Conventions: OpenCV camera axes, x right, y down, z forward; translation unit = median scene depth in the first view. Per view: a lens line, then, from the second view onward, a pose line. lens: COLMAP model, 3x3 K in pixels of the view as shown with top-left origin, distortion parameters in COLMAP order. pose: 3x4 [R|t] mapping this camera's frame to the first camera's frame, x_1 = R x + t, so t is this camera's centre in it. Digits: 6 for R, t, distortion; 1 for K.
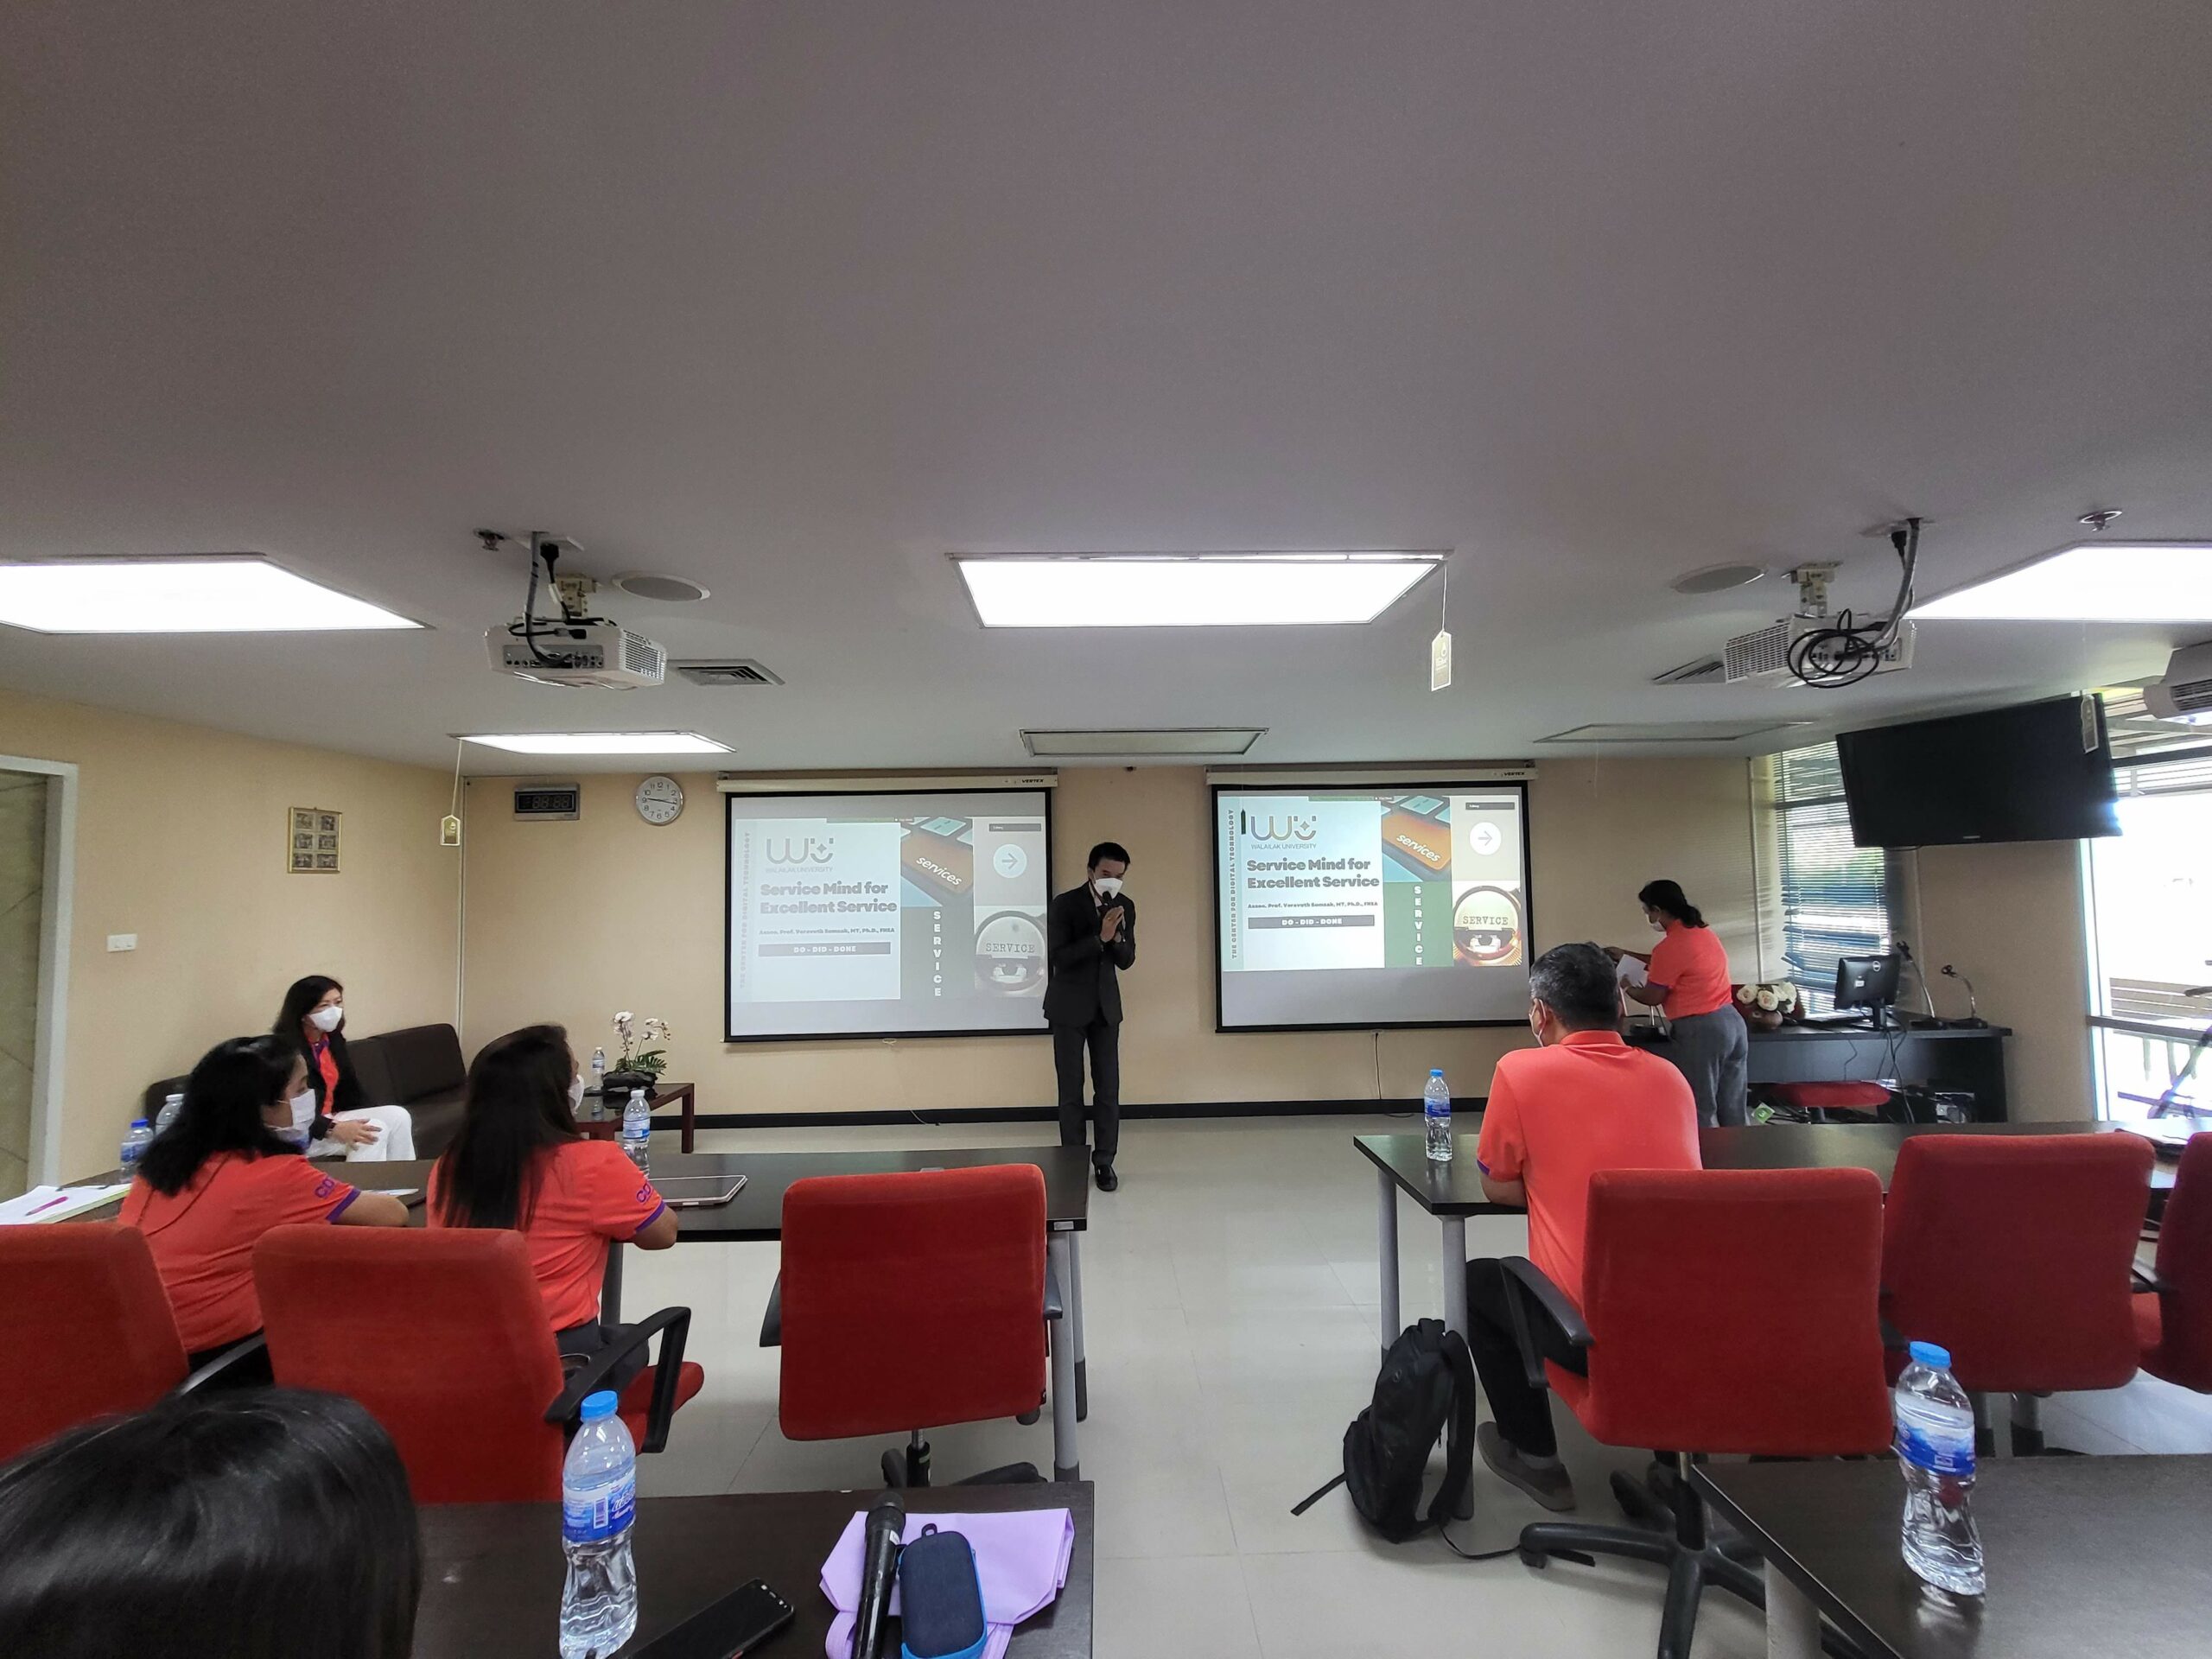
lens RADIAL K [[907.3, 0, 1117.0], [0, 907.3, 851.5], [0, 0, 1]] dist [-0.017739, -0.000129]
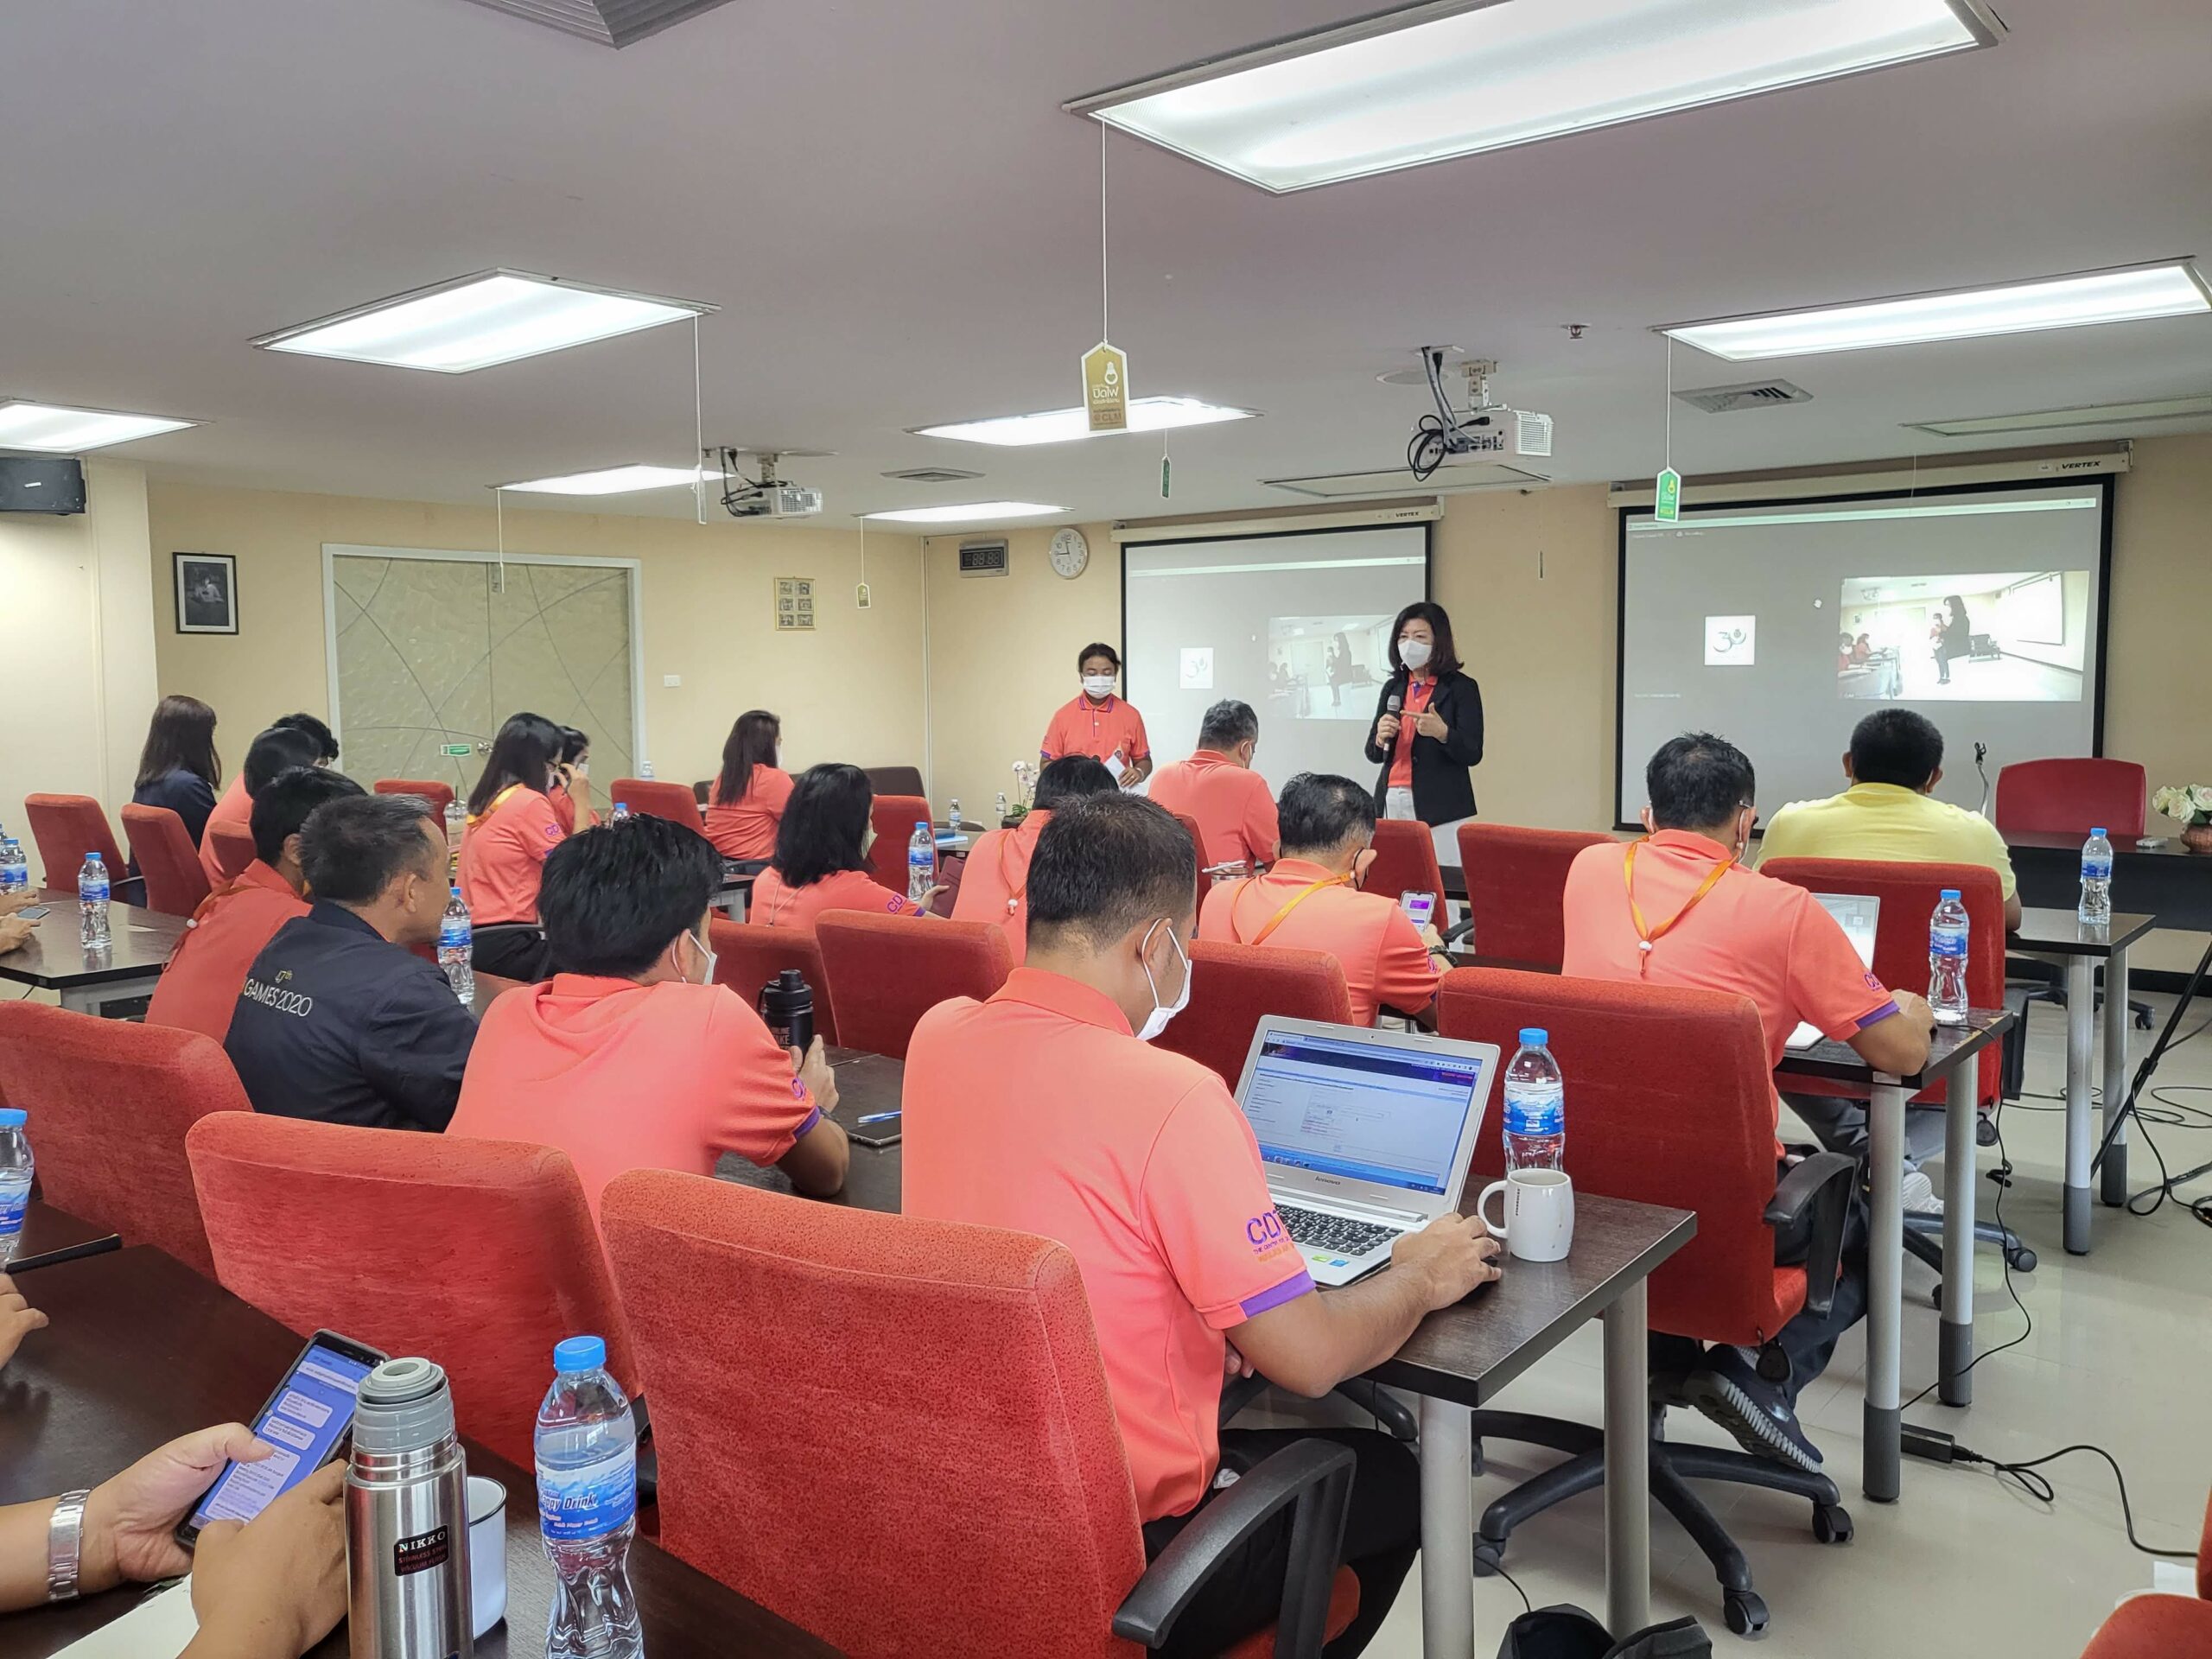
lens RADIAL K [[1700.3, 0, 1076.5], [0, 1700.3, 822.3], [0, 0, 1]] dist [-0.004581, 0.044636]
pose [[0.739463, 0.074506, -0.669062, 0.863008], [0.026526, 0.989860, 0.139546, -0.026901], [0.672675, -0.120937, 0.729988, -0.426773]]
